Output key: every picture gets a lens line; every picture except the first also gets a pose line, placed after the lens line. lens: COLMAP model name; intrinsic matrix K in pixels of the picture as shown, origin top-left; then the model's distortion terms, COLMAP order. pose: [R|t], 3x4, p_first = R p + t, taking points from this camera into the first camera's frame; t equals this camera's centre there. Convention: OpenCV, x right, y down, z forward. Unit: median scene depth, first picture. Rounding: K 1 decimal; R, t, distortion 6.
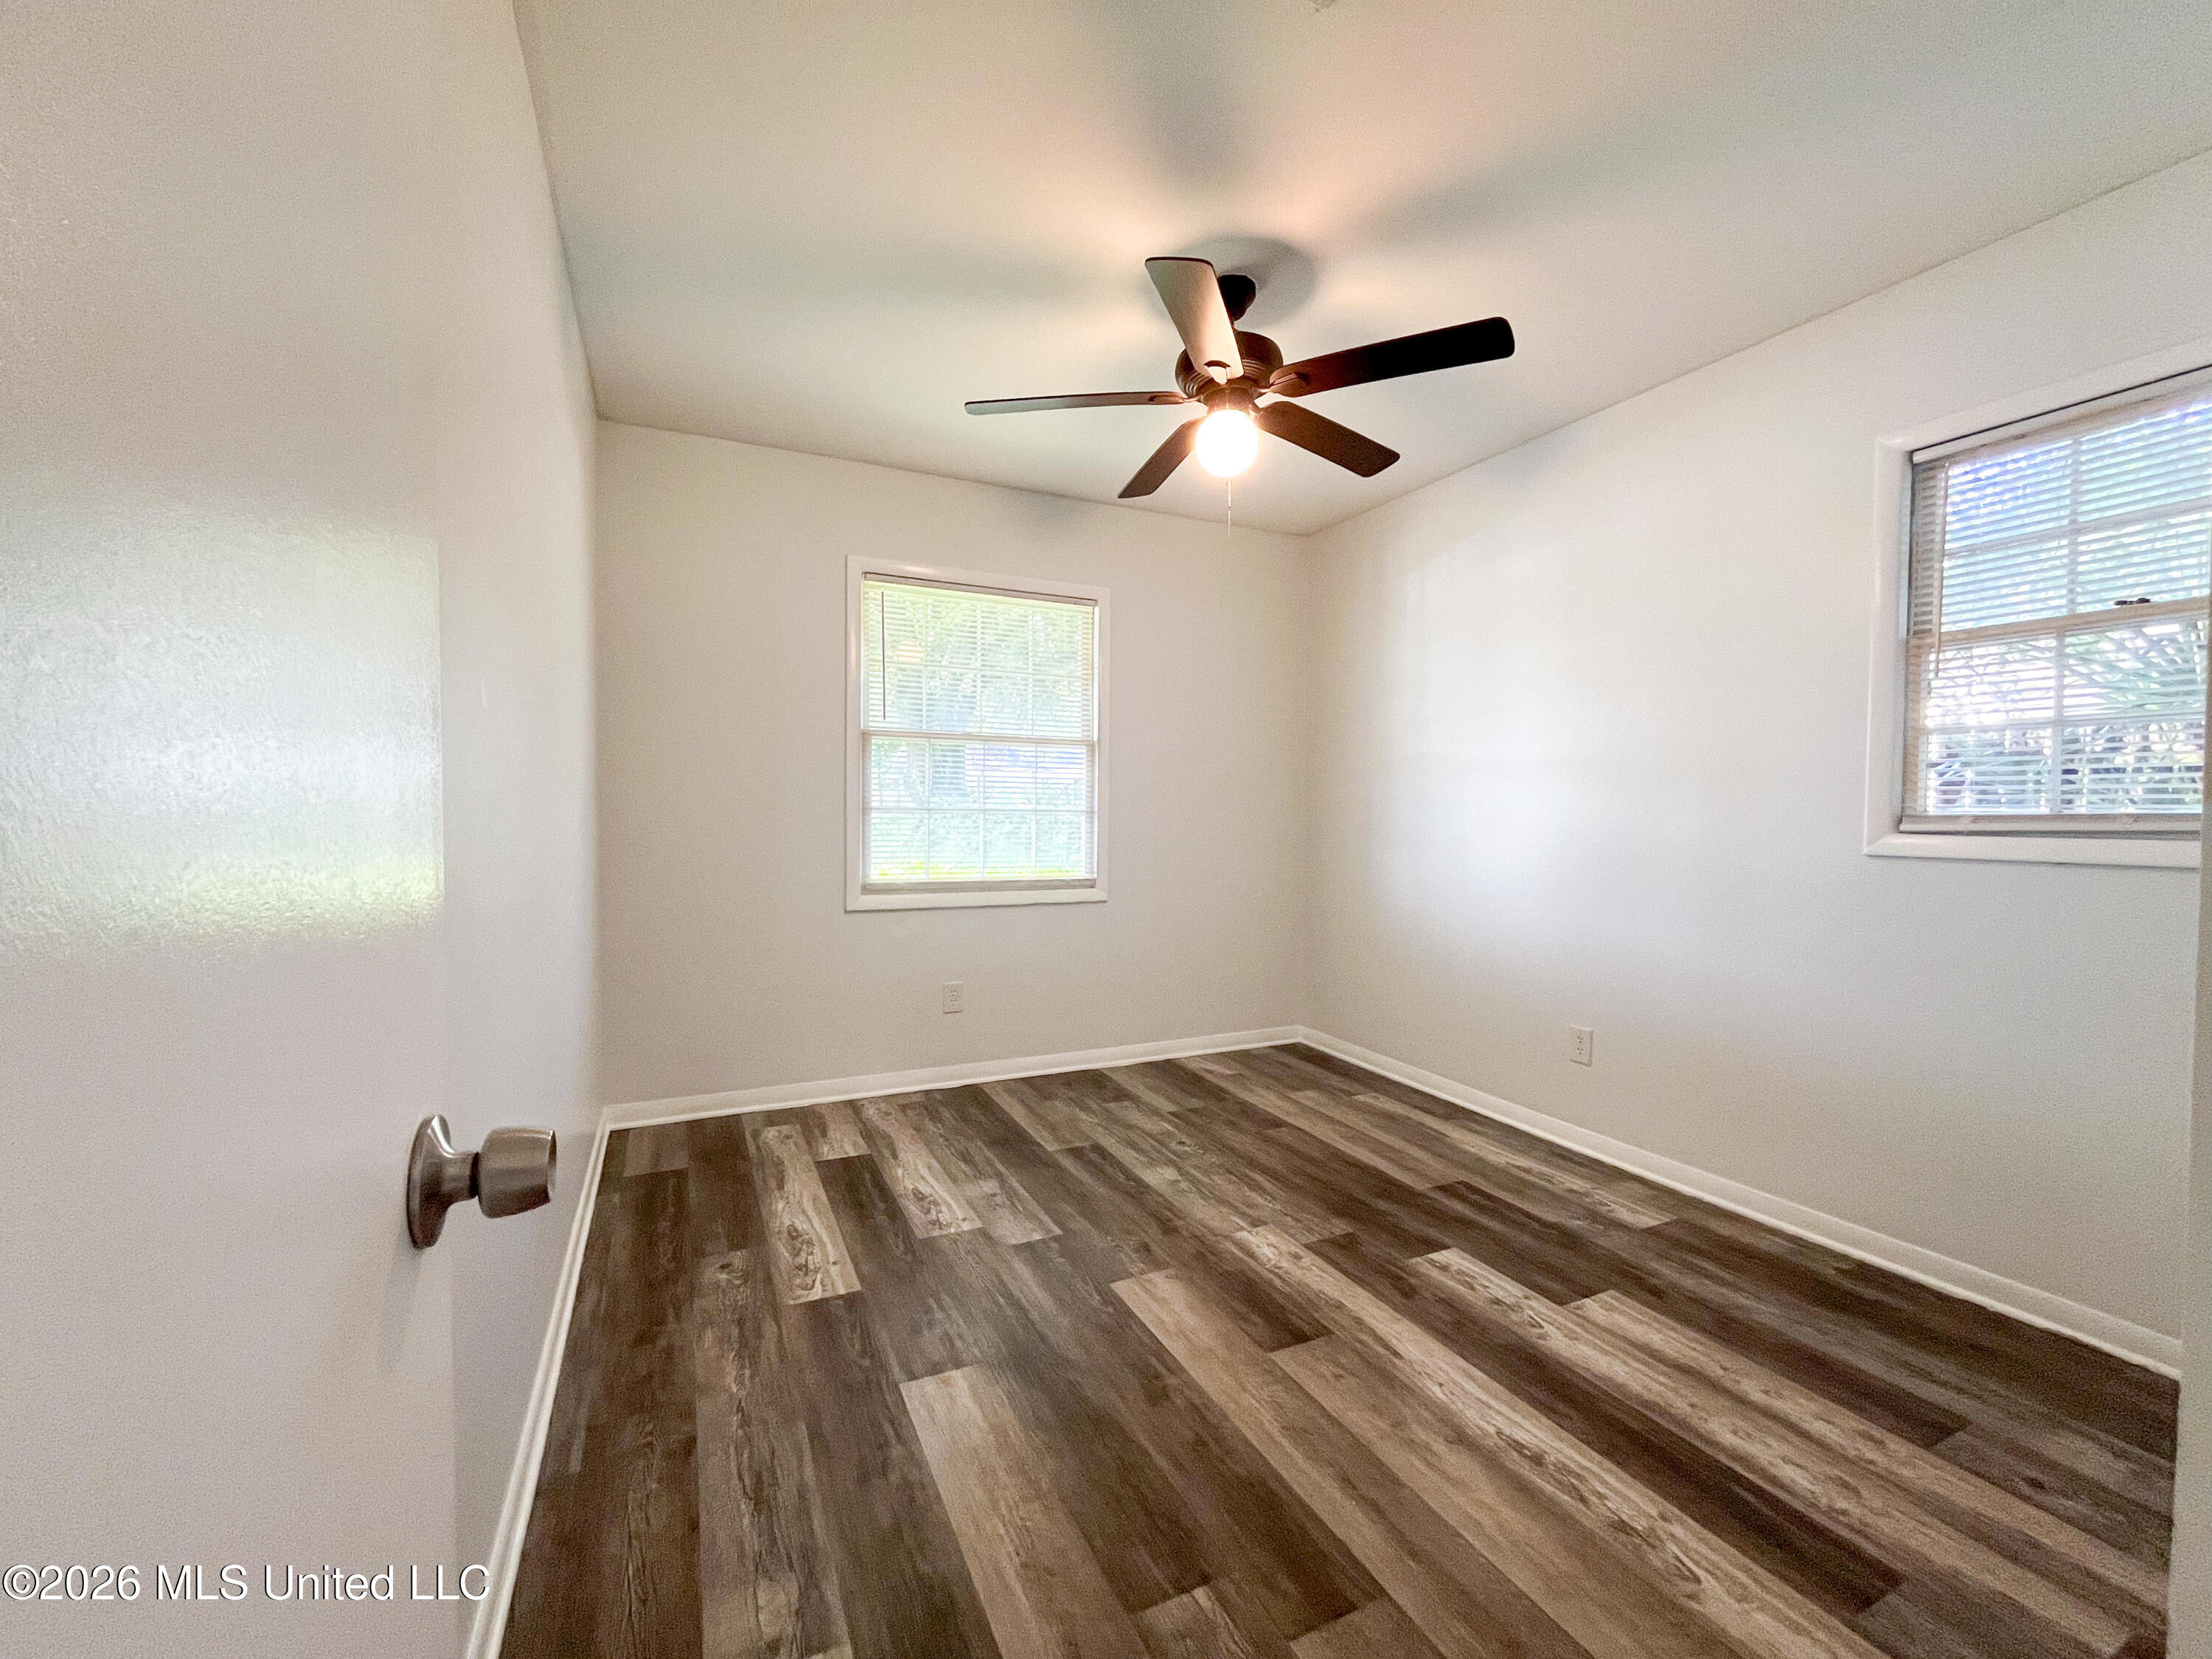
lens RADIAL K [[899.3, 0, 1084.6], [0, 899.3, 835.2], [0, 0, 1]] dist [-0.002130, -0.000426]
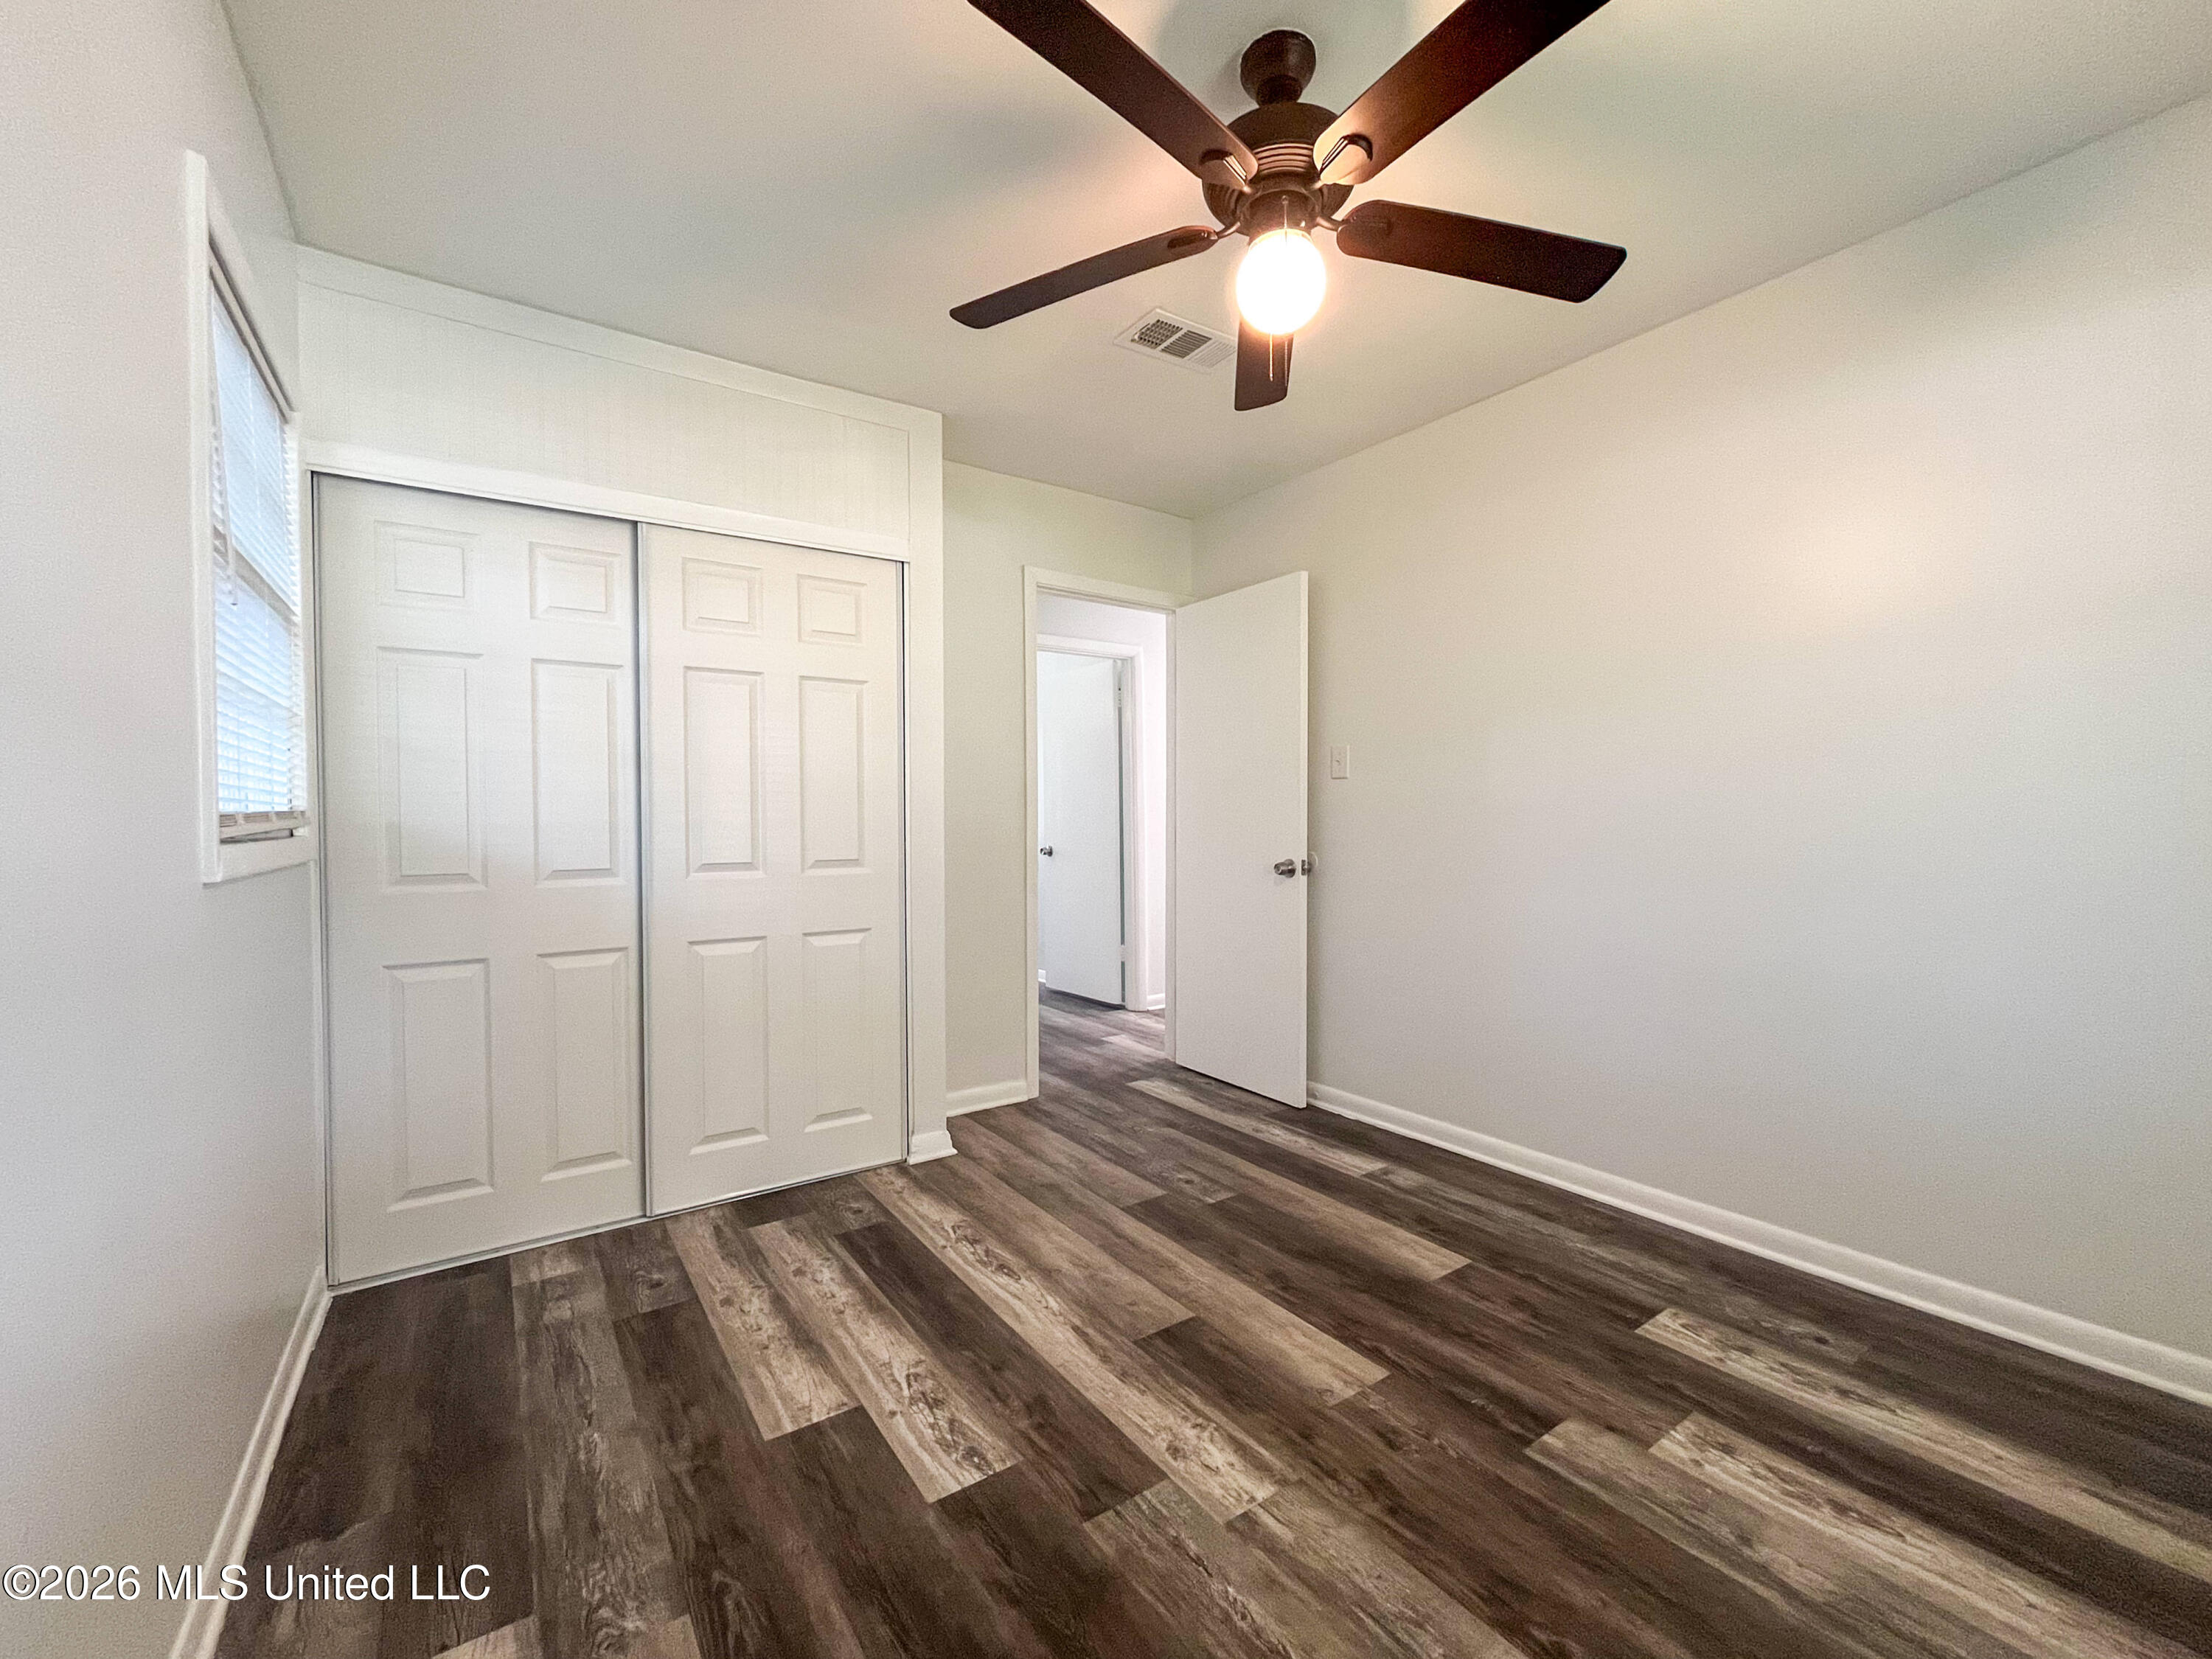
lens RADIAL K [[899.3, 0, 1084.6], [0, 899.3, 835.2], [0, 0, 1]] dist [-0.002130, -0.000426]
pose [[-0.987310, 0.002371, -0.158788, 0.472057], [-0.004810, 0.998984, 0.044819, -0.039900], [0.158733, 0.045014, -0.986295, 1.886405]]
